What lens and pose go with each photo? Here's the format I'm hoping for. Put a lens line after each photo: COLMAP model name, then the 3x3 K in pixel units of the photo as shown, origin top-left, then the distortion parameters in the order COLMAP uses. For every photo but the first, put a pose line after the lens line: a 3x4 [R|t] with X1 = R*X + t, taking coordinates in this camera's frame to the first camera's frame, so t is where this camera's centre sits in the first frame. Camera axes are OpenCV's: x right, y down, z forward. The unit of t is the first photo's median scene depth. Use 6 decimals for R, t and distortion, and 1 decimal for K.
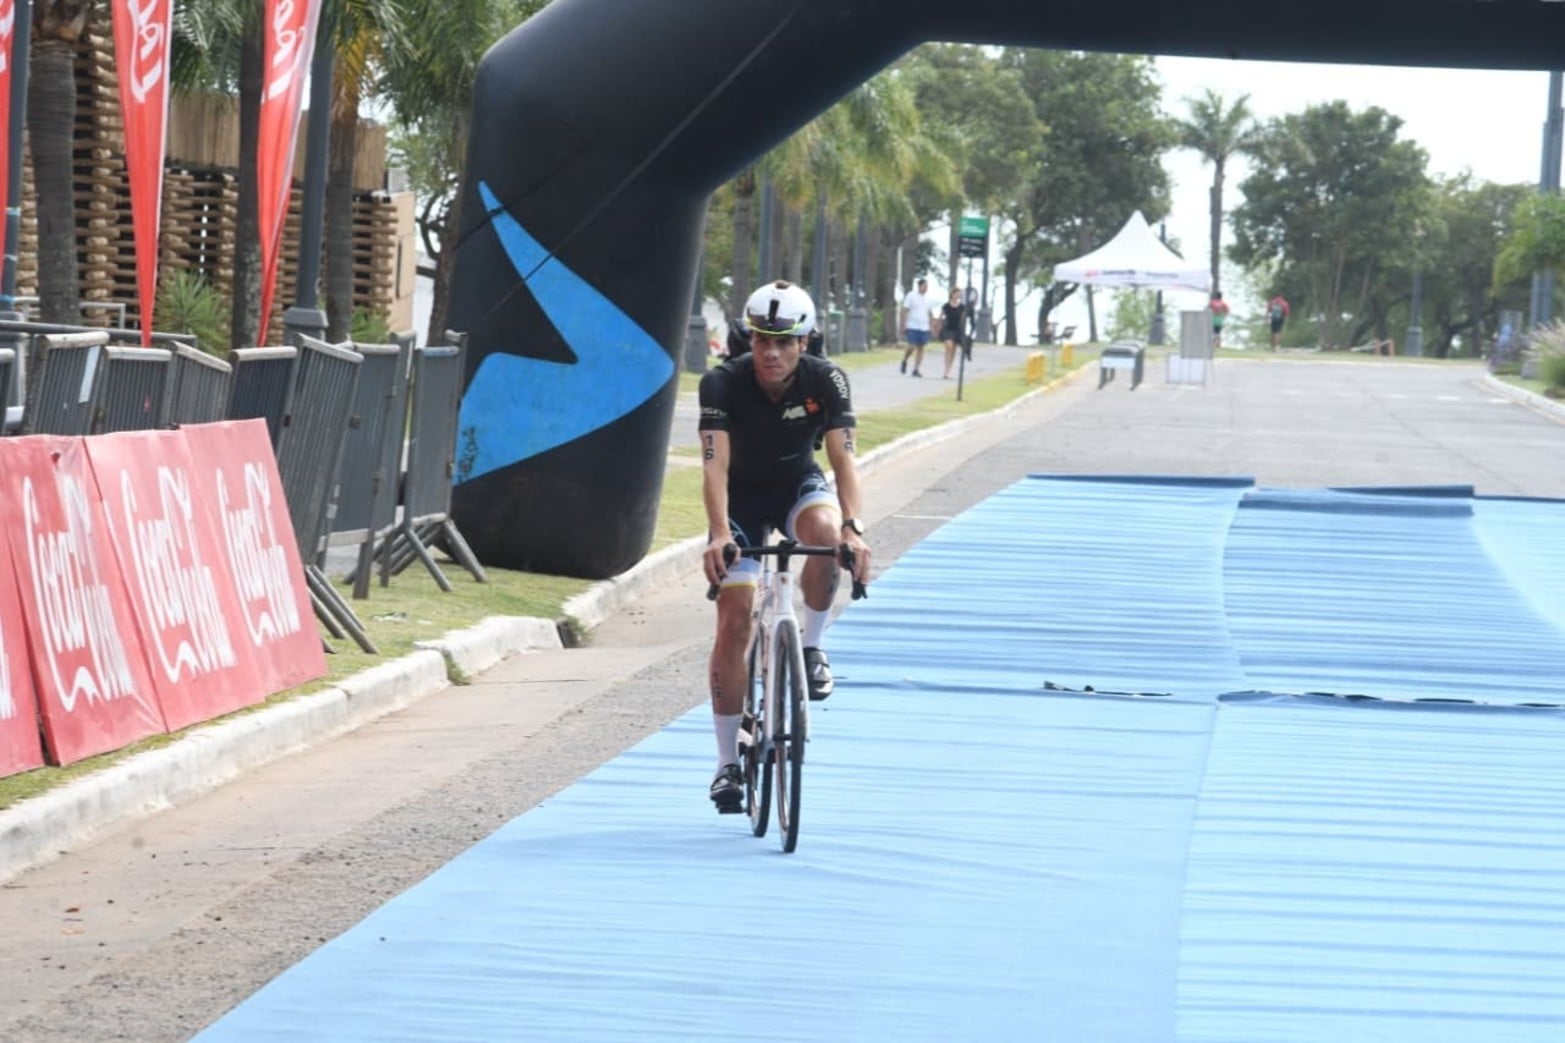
lens RADIAL K [[8161.6, 0, 782.9], [0, 8161.6, 519.0], [0, 0, 1]] dist [1.656849, 0.000000]
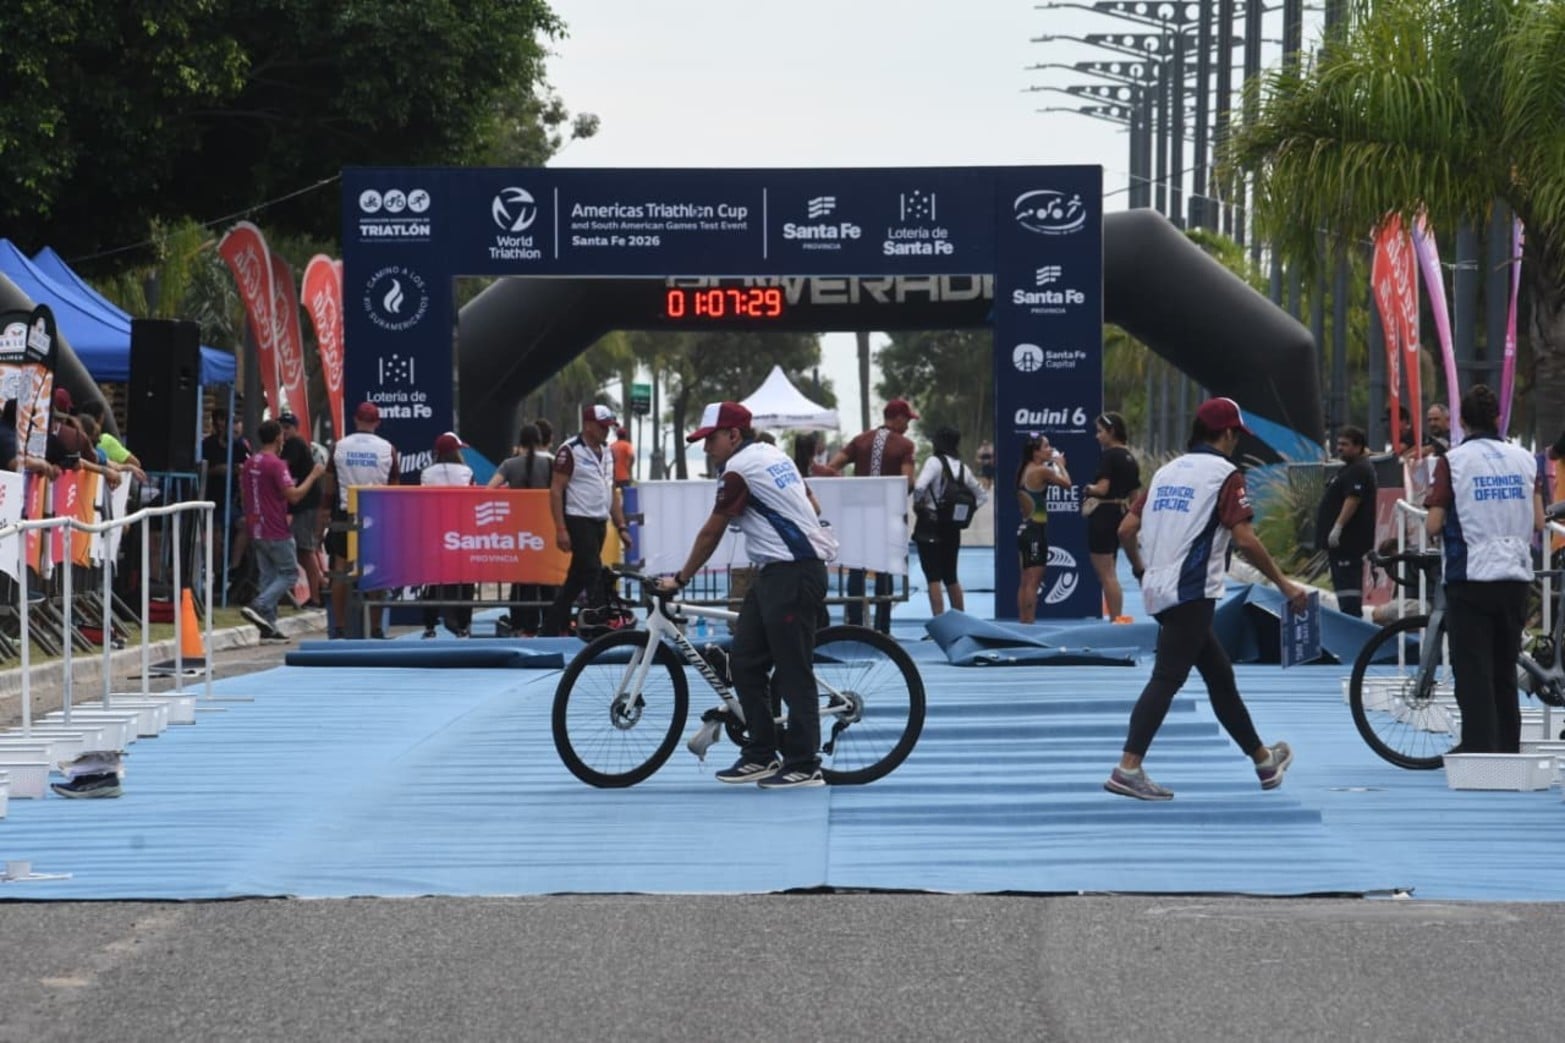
lens RADIAL K [[8161.6, 0, 776.6], [0, 8161.6, 512.5], [0, 0, 1]] dist [1.656849, 0.000000]
pose [[0.998076, -0.048647, 0.038436, -0.002682], [0.049356, 0.998624, -0.017698, 0.003449], [-0.037522, 0.019561, 0.999104, -0.129597]]
